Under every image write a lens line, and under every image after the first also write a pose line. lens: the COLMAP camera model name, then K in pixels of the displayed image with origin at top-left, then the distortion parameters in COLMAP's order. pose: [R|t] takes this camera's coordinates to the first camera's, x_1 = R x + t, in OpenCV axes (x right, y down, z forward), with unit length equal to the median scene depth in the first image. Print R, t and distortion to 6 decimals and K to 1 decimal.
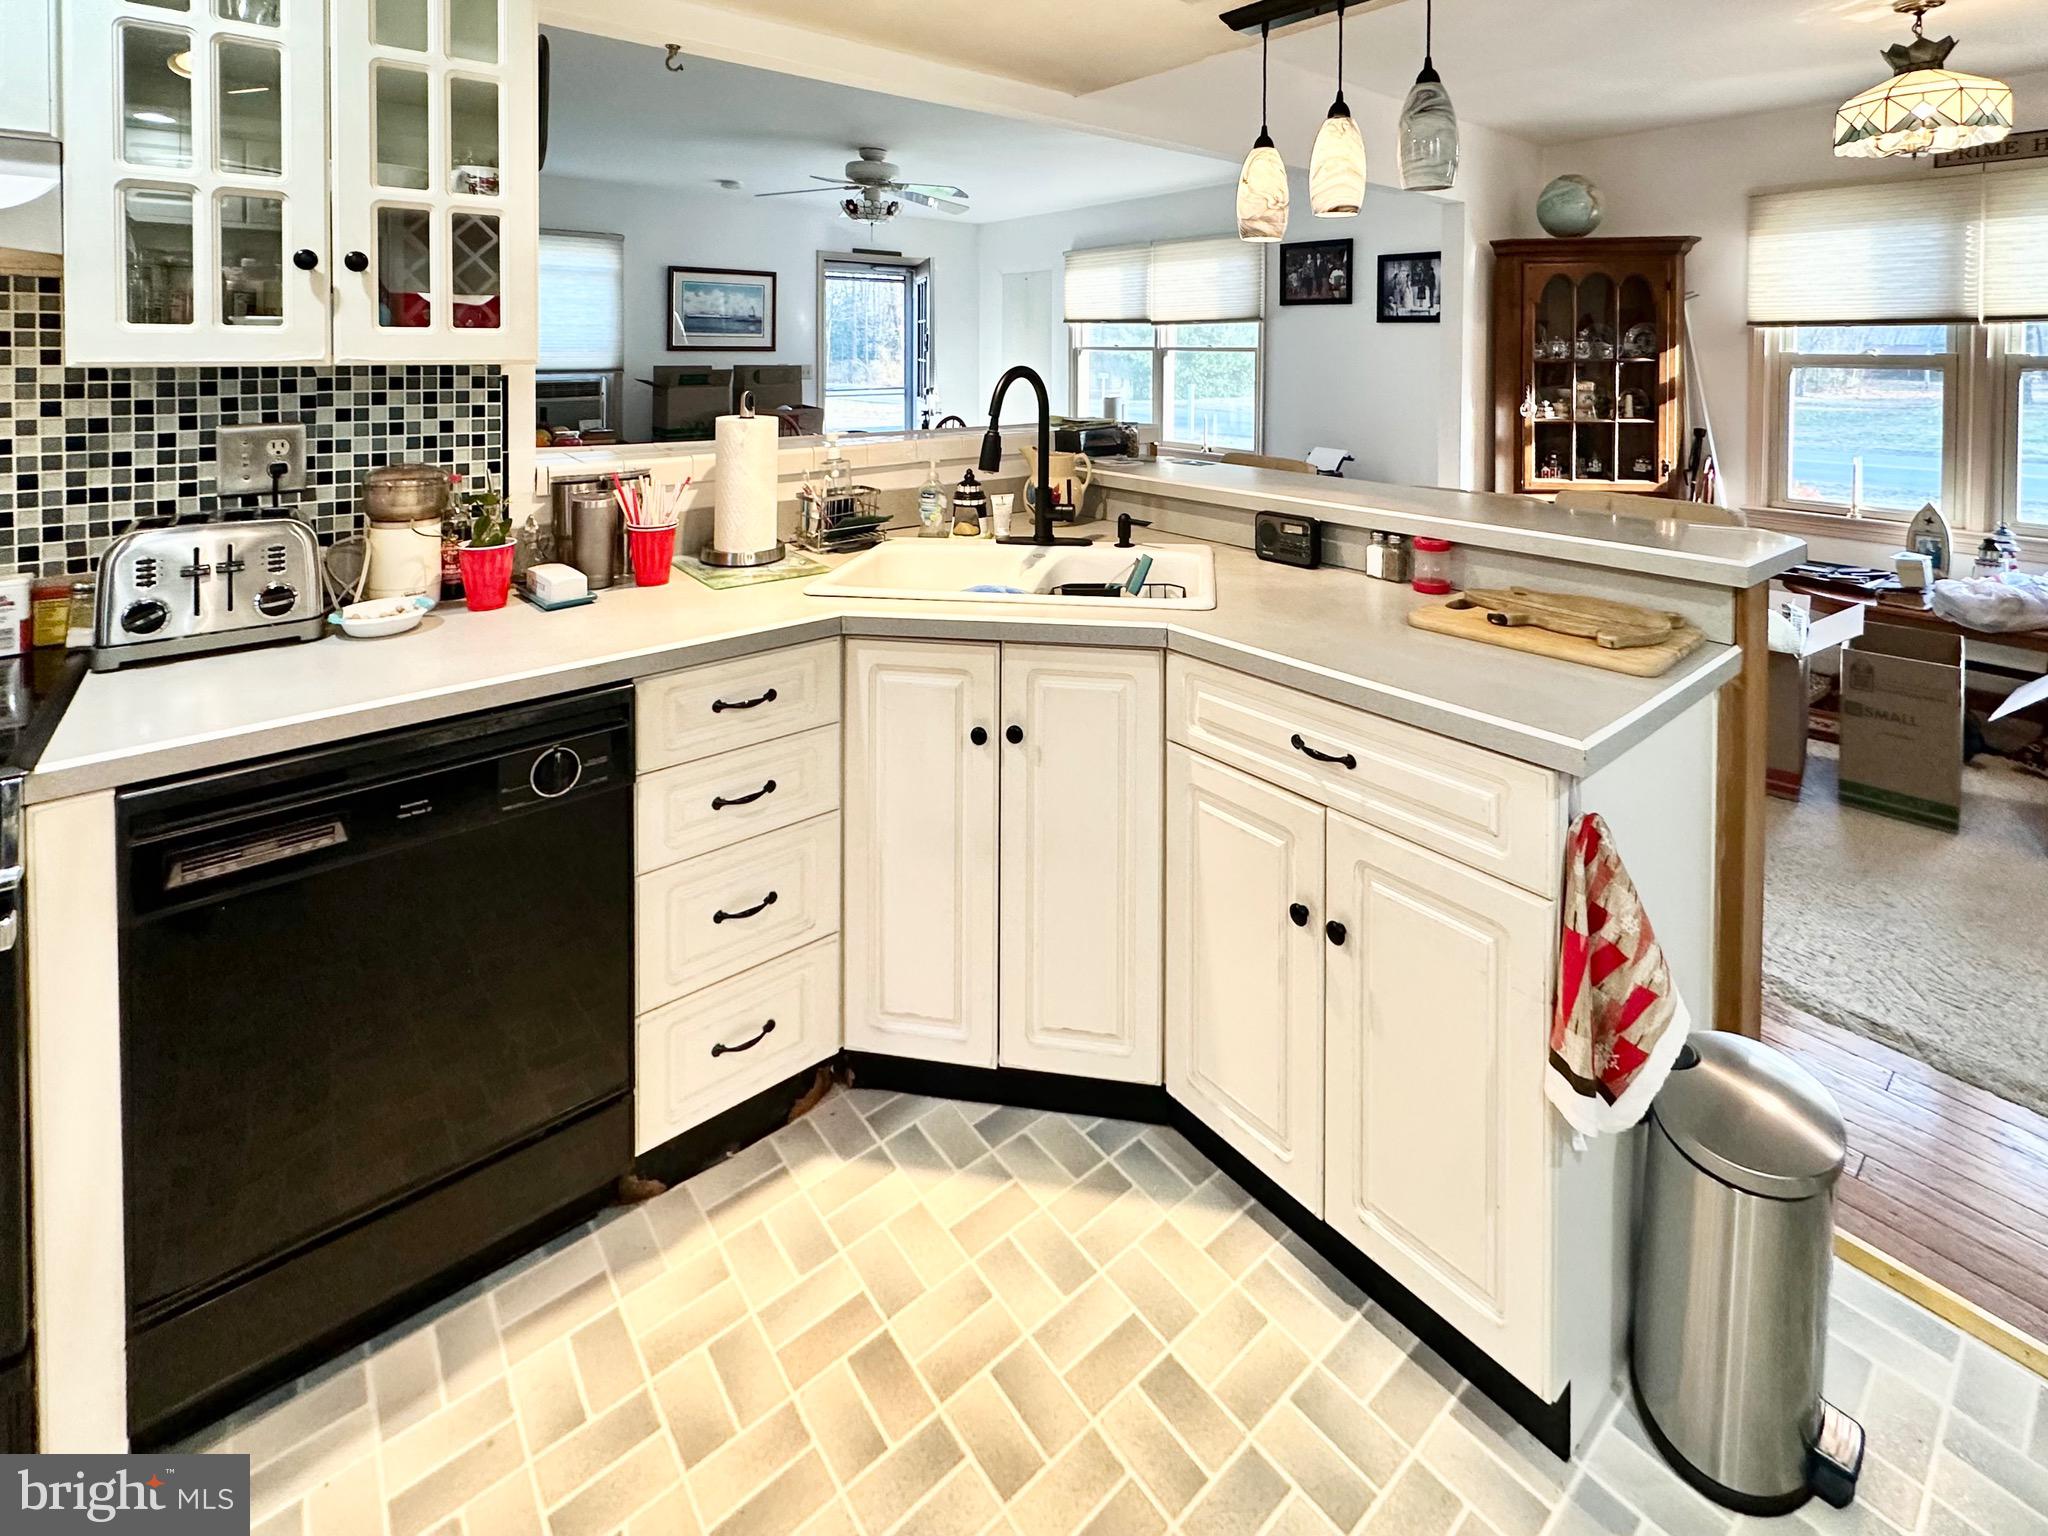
lens RADIAL K [[1034.4, 0, 1023.2], [0, 1034.4, 373.5], [0, 0, 1]] dist [-0.006598, 0.002649]
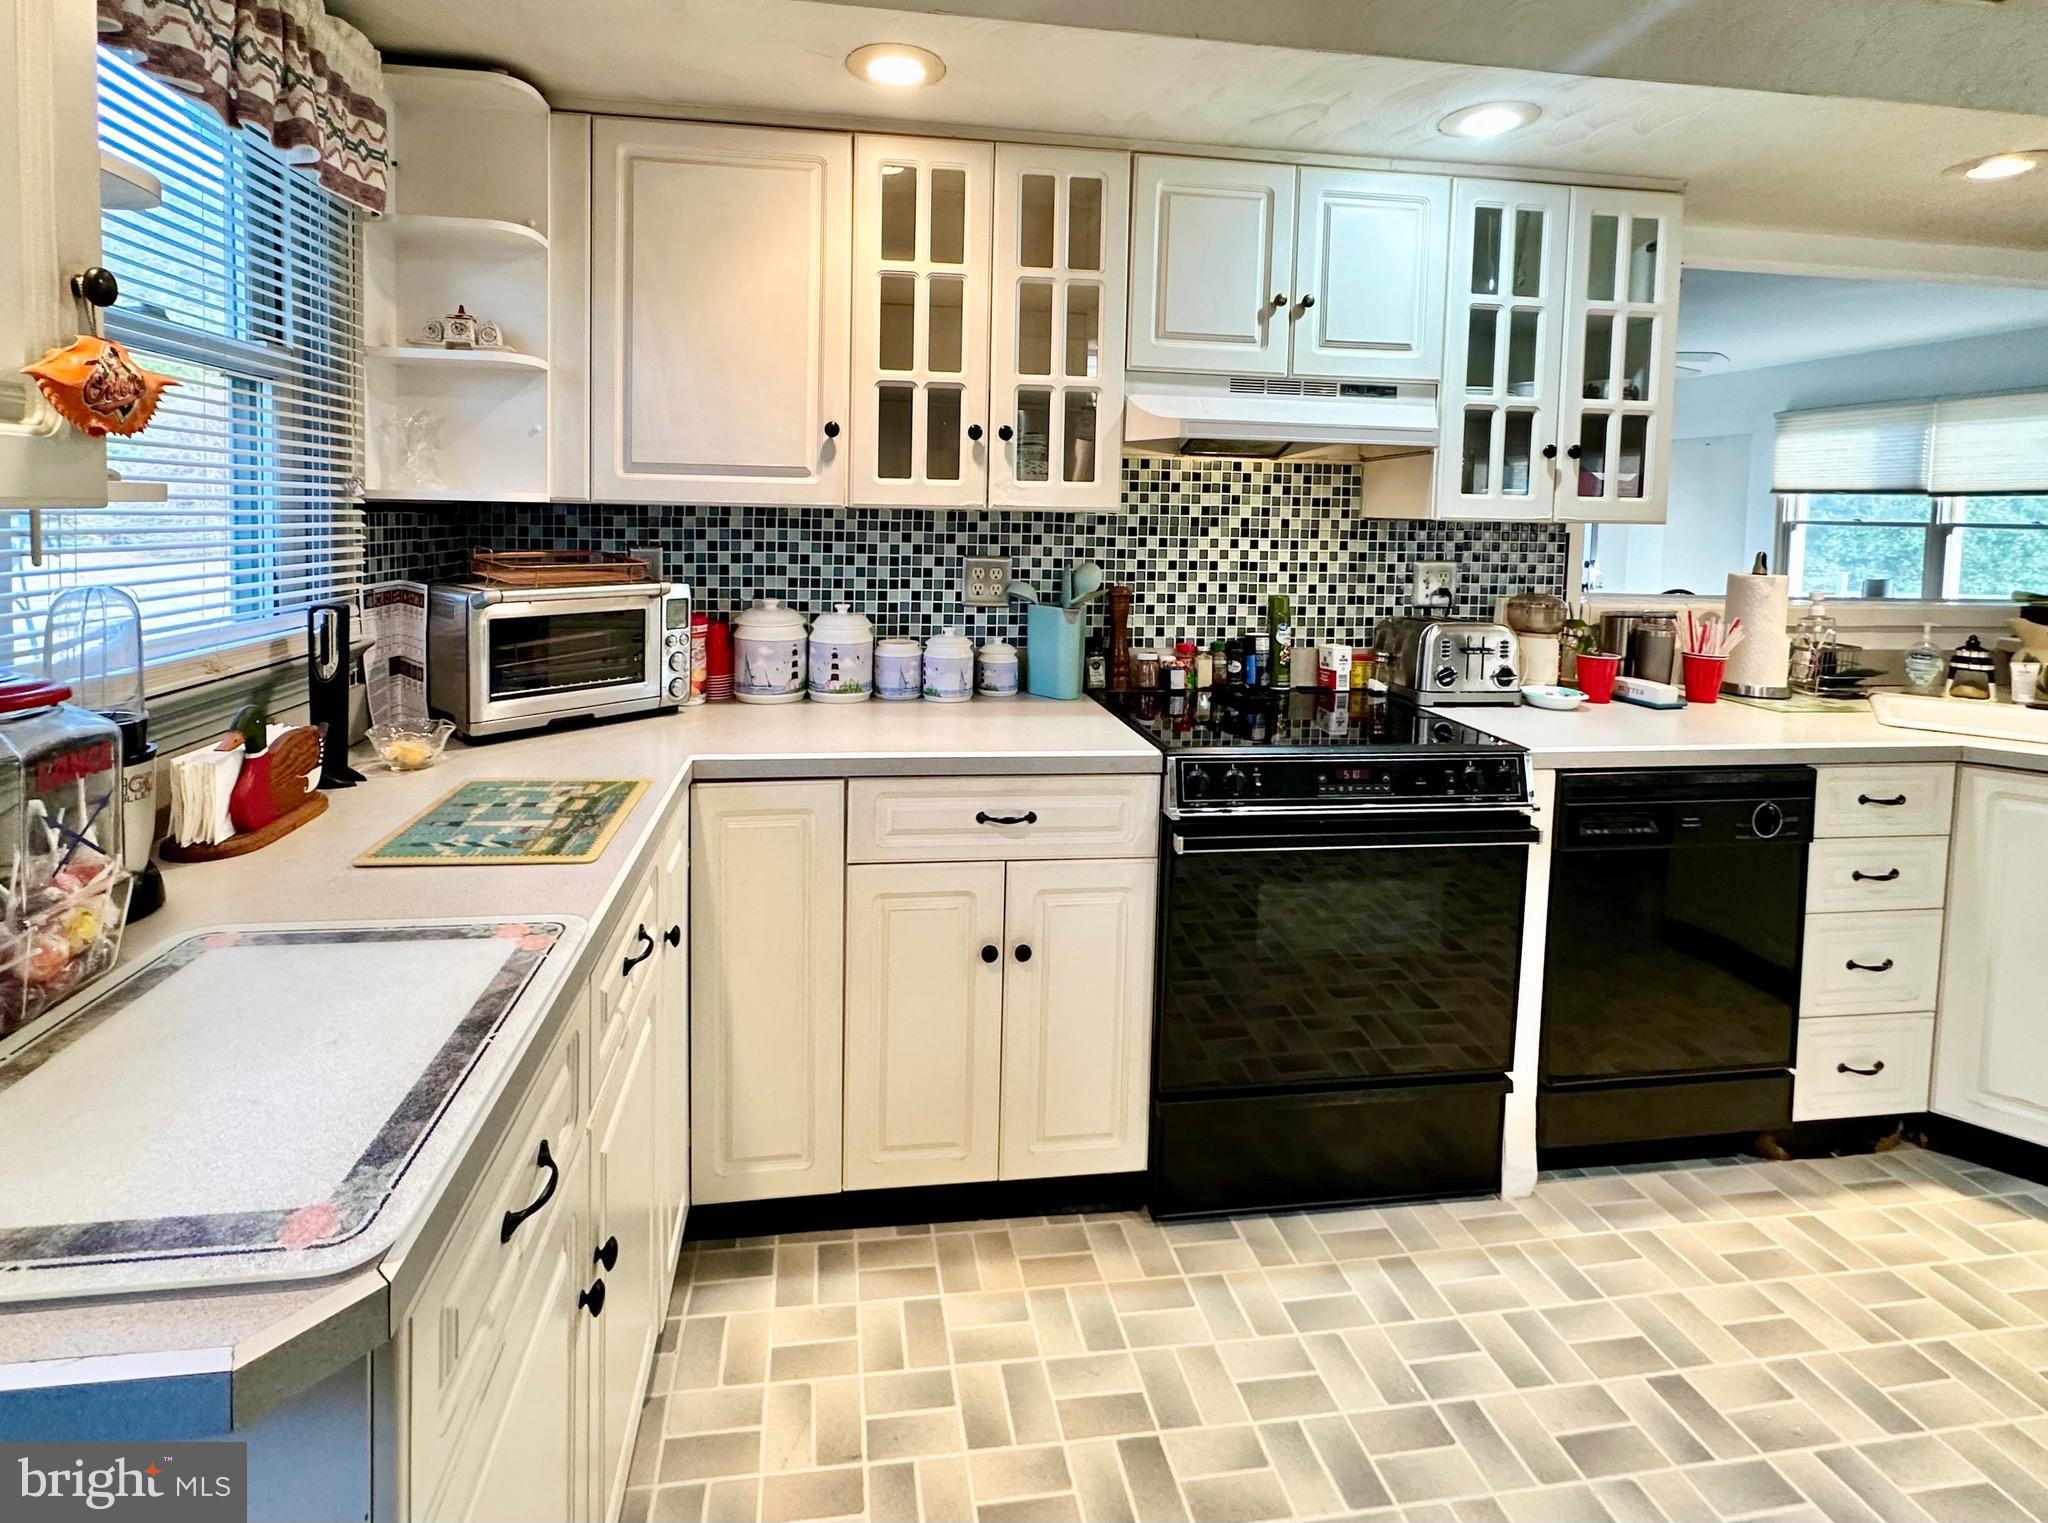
lens RADIAL K [[966.6, 0, 981.1], [0, 966.6, 561.8], [0, 0, 1]] dist [0.001141, -0.001042]
pose [[0.831021, 0.043147, -0.554564, -0.548041], [-0.029886, 0.999010, 0.032943, 0.025752], [0.555437, -0.010803, 0.831488, -0.576237]]
